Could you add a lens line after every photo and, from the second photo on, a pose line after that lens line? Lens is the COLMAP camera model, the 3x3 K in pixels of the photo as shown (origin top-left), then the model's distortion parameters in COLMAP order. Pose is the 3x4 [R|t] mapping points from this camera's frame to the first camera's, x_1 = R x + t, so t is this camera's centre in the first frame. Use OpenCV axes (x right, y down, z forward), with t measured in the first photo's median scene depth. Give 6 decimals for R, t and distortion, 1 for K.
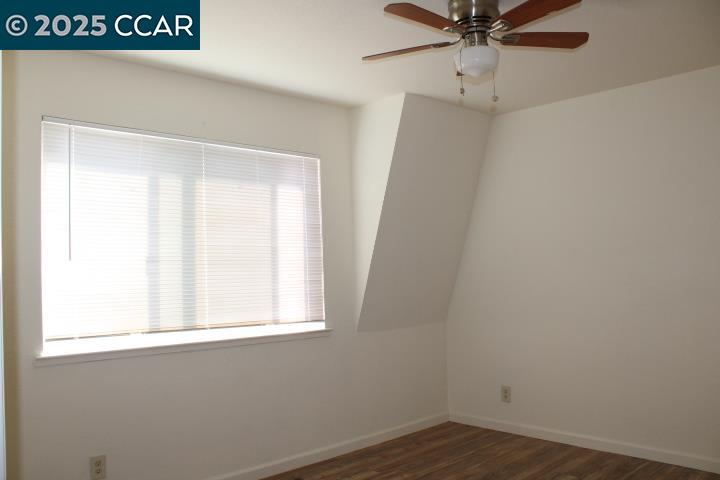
lens RADIAL K [[597.7, 0, 359.0], [0, 597.7, 238.4], [0, 0, 1]] dist [-0.139466, 0.084260]
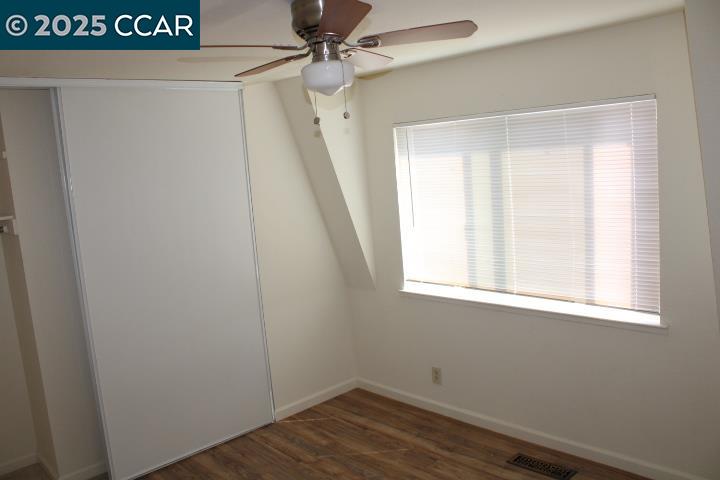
lens RADIAL K [[597.7, 0, 359.5], [0, 597.7, 240.5], [0, 0, 1]] dist [-0.139466, 0.084260]
pose [[0.047178, 0.142589, -0.988657, 0.753466], [0.116516, 0.982217, 0.147220, -0.128888], [0.992068, -0.122140, 0.029725, 0.697437]]
